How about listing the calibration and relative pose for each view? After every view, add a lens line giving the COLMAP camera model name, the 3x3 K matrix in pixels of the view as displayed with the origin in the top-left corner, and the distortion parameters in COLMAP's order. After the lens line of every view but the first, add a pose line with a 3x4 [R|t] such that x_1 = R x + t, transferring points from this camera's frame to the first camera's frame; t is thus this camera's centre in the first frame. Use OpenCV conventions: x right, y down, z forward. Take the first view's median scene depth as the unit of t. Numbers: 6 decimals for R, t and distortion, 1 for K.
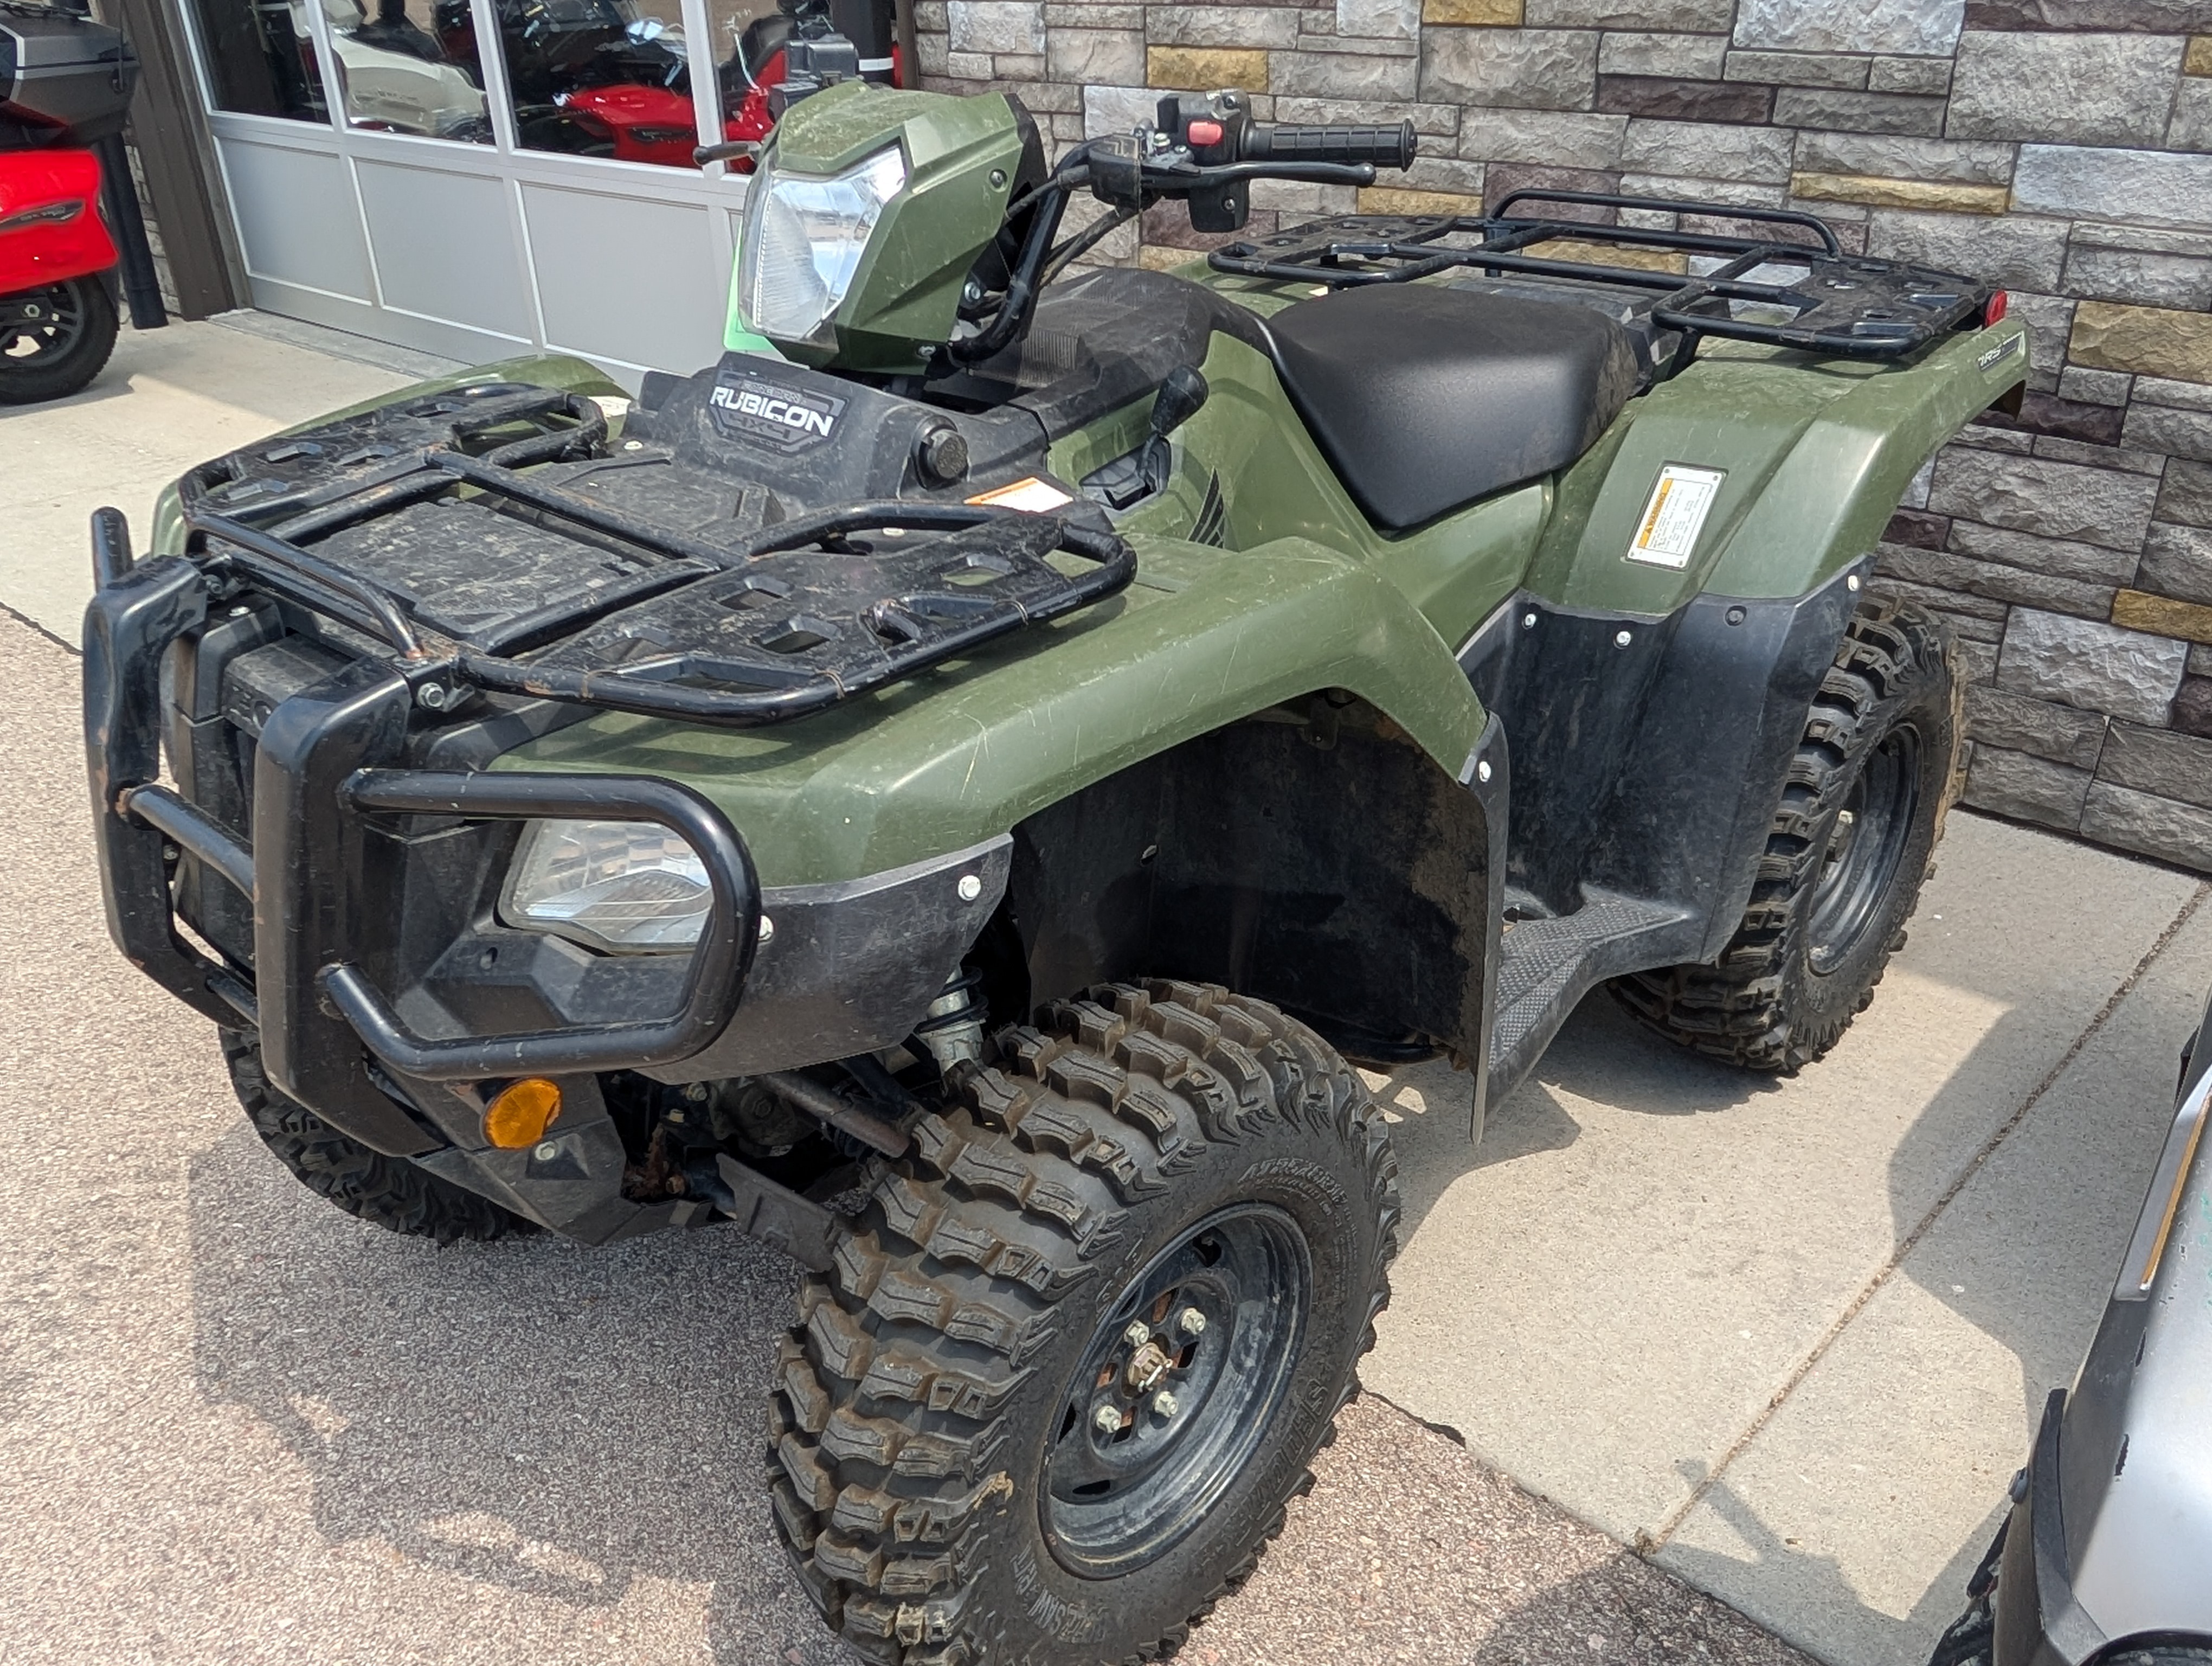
lens RADIAL K [[1838.7, 0, 1100.4], [0, 1838.7, 885.1], [0, 0, 1]] dist [0.000112, 0.000416]
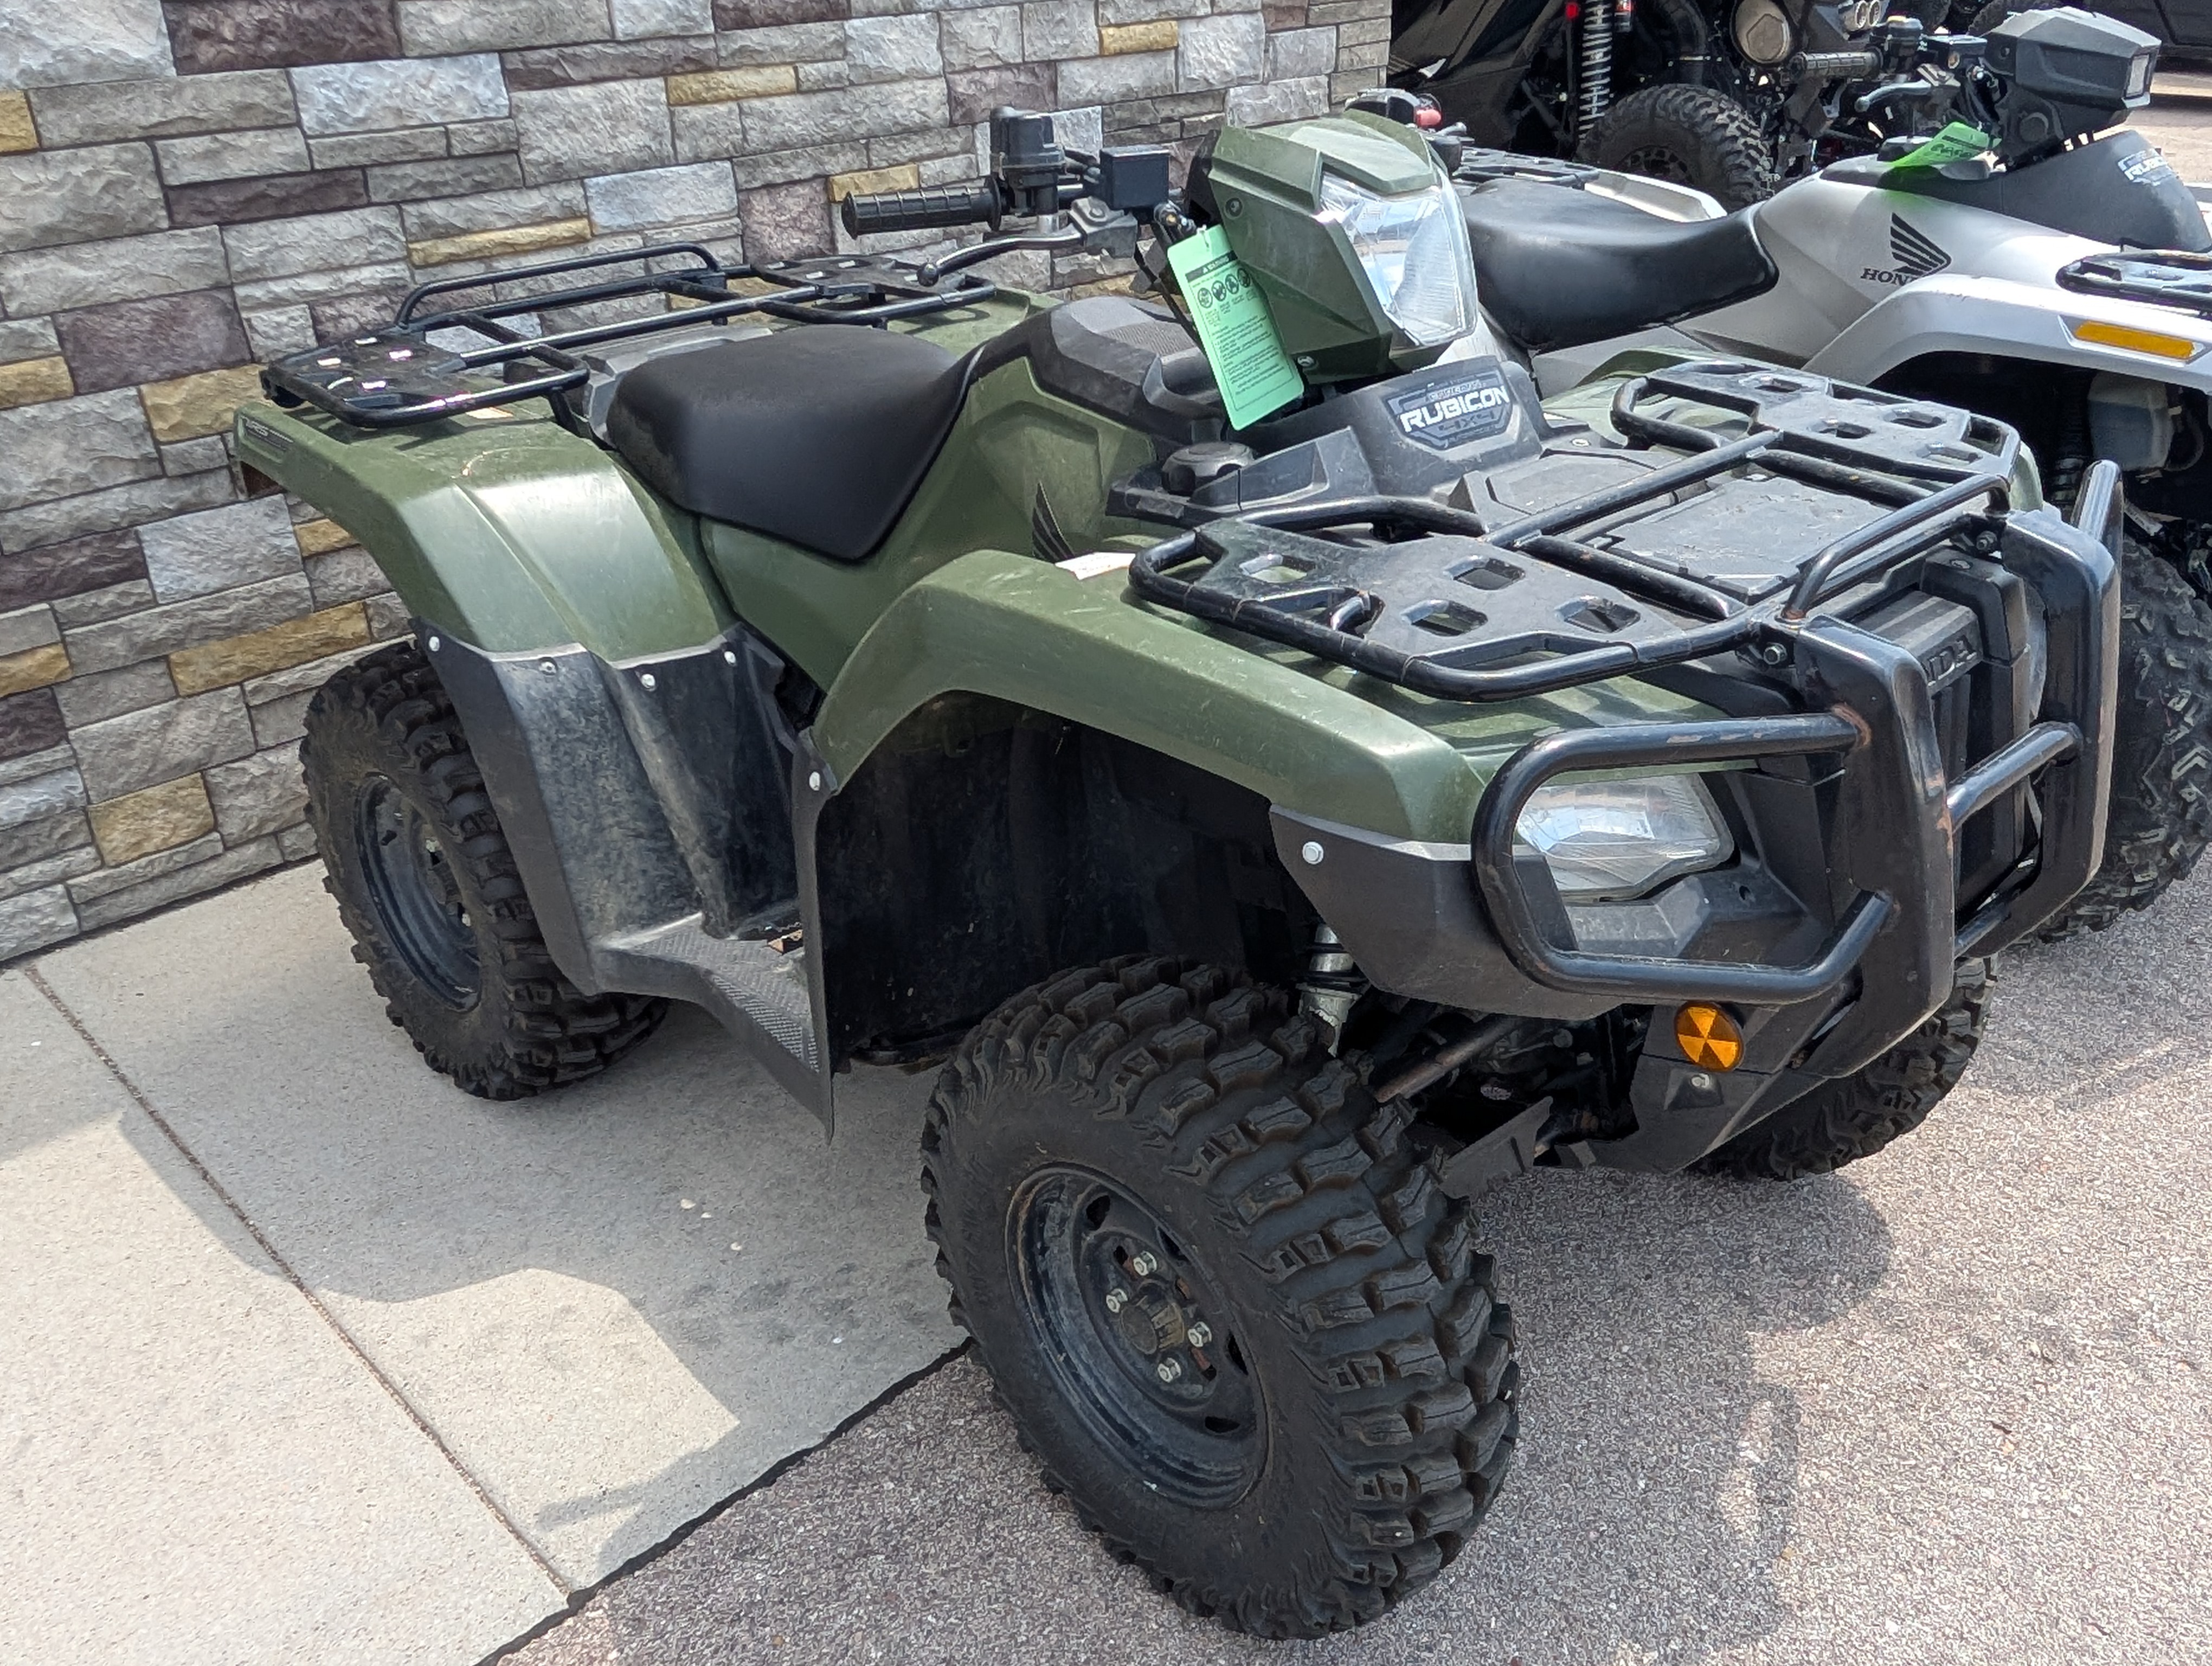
lens RADIAL K [[1838.7, 0, 1100.4], [0, 1838.7, 885.1], [0, 0, 1]] dist [0.000112, 0.000416]
pose [[0.063300, -0.453449, 0.889031, -0.678515], [0.504784, 0.783013, 0.363433, -0.285020], [-0.860922, 0.425764, 0.278459, 0.531239]]
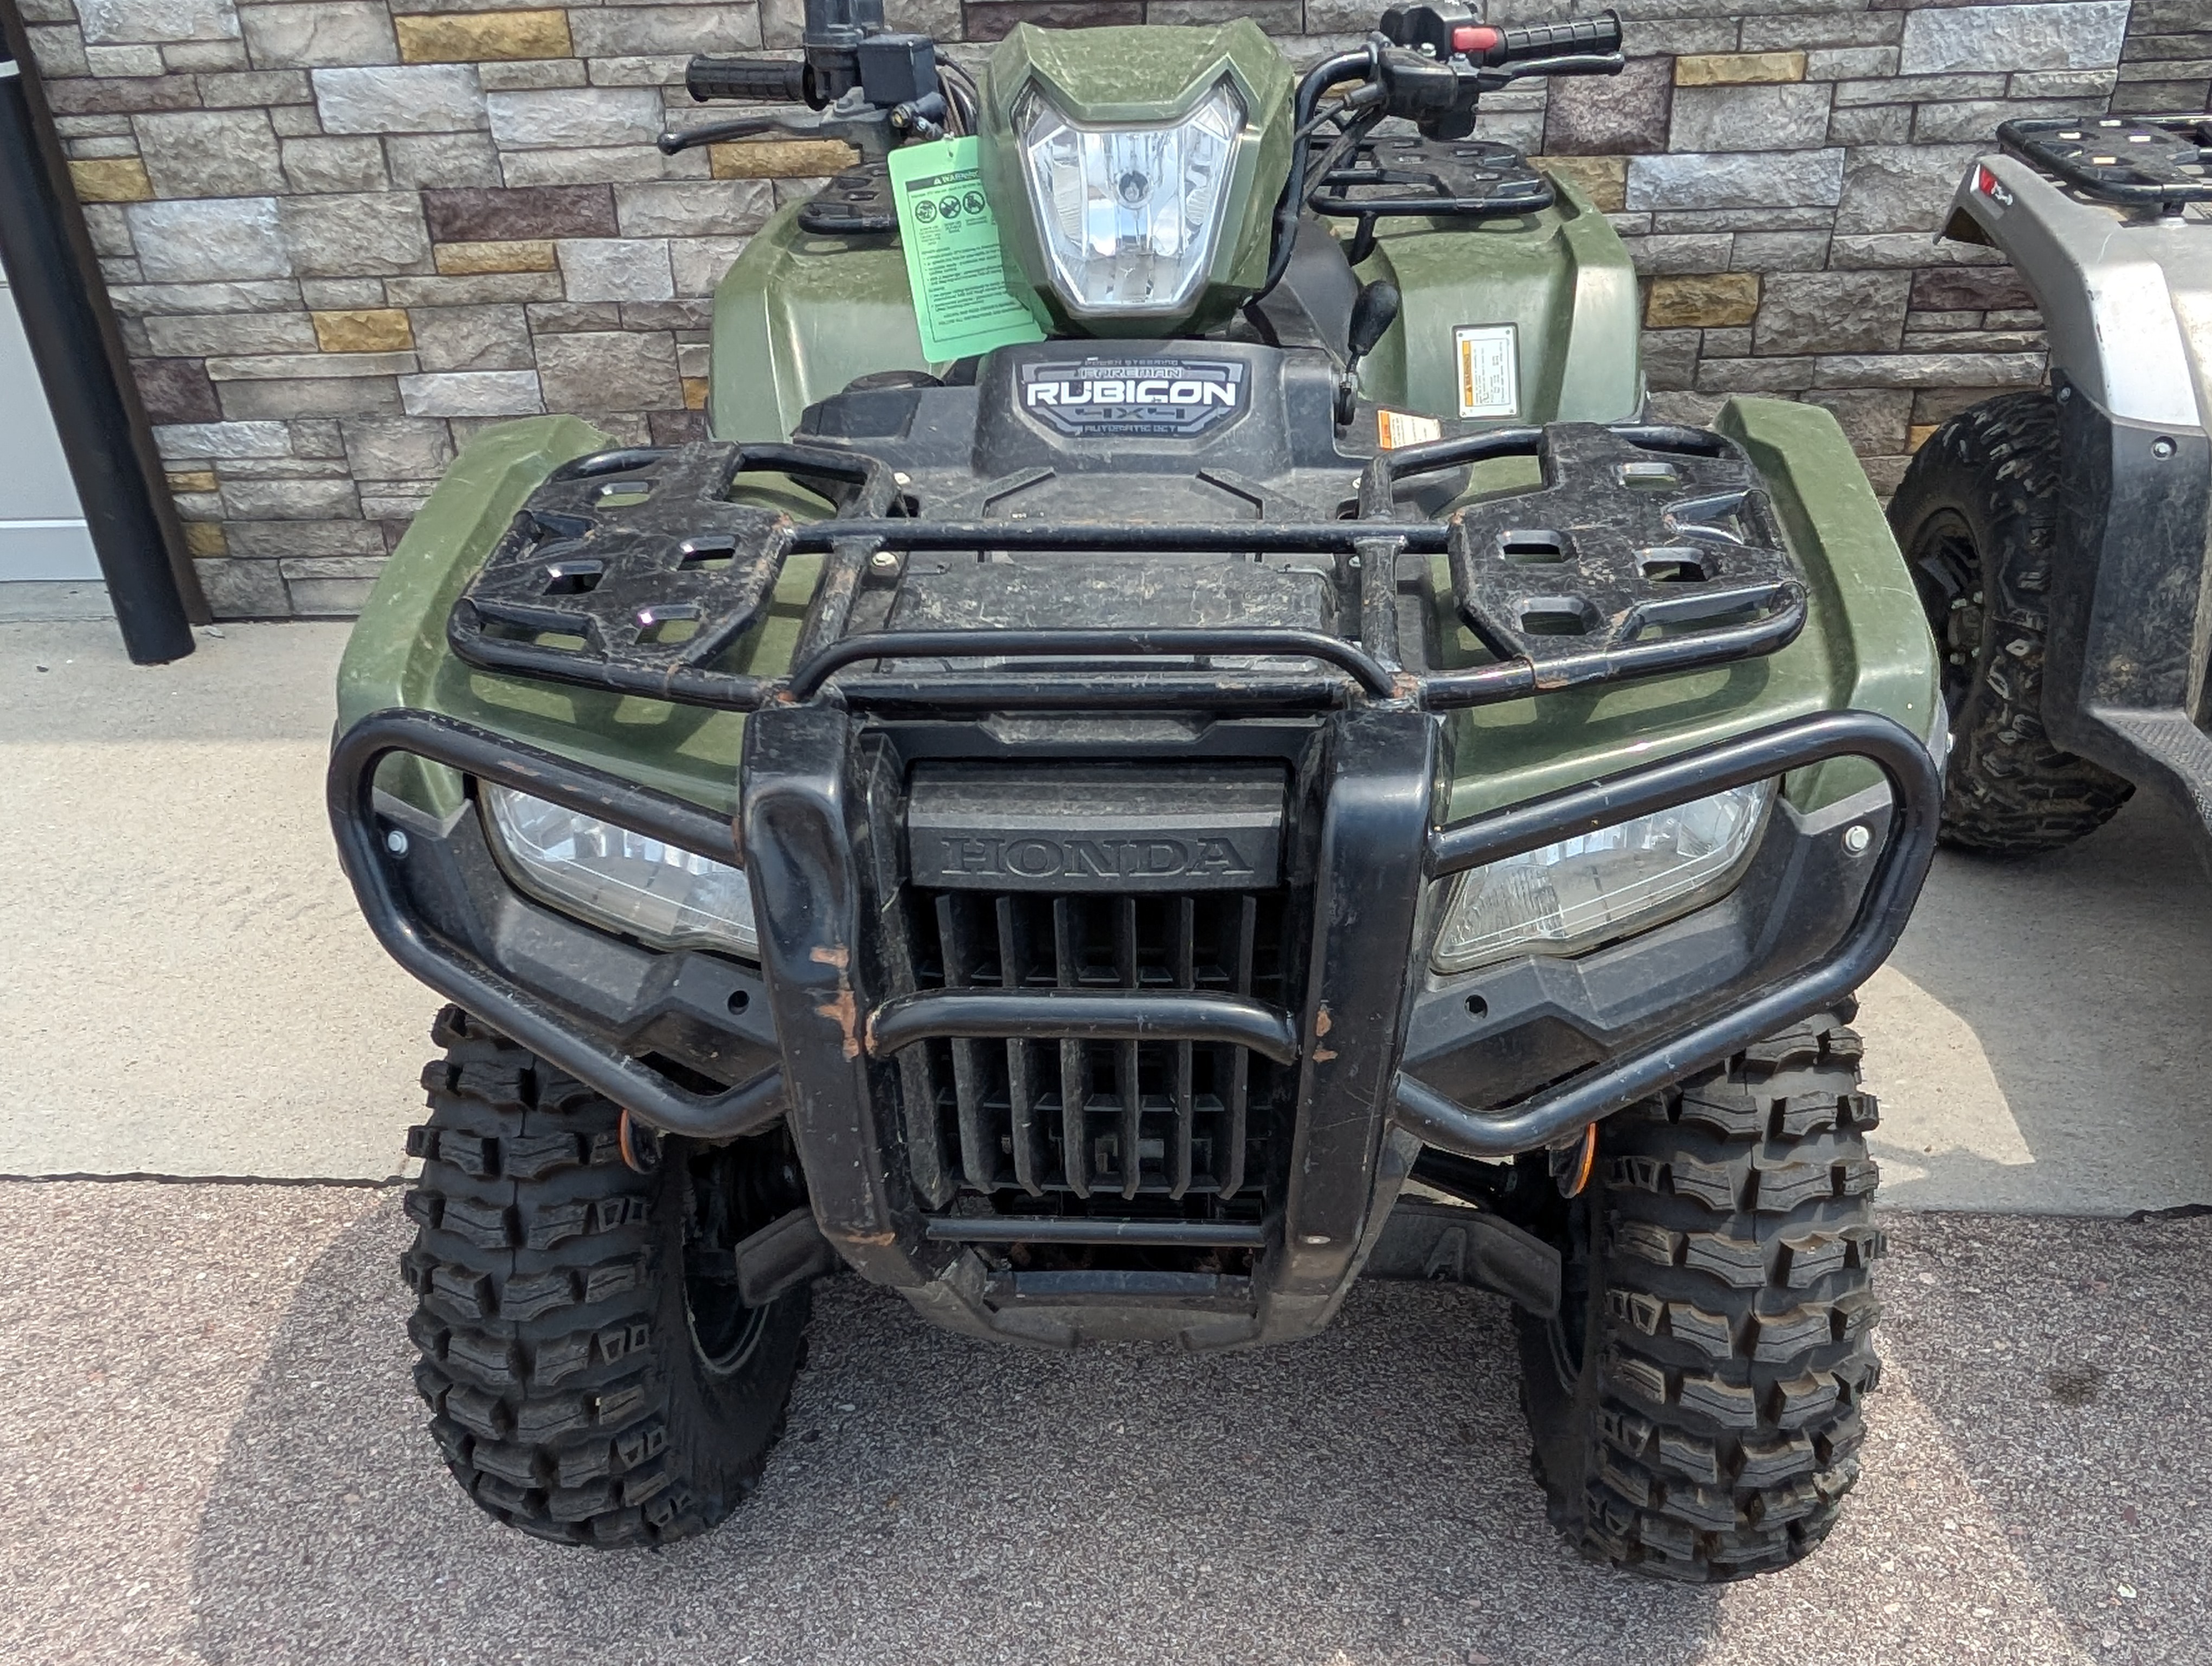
lens RADIAL K [[1838.7, 0, 1100.4], [0, 1838.7, 885.1], [0, 0, 1]] dist [0.000112, 0.000416]
pose [[0.779255, -0.326367, 0.535020, -0.395056], [0.317384, 0.941643, 0.112141, -0.074261], [-0.540397, 0.082420, 0.837364, 0.151601]]
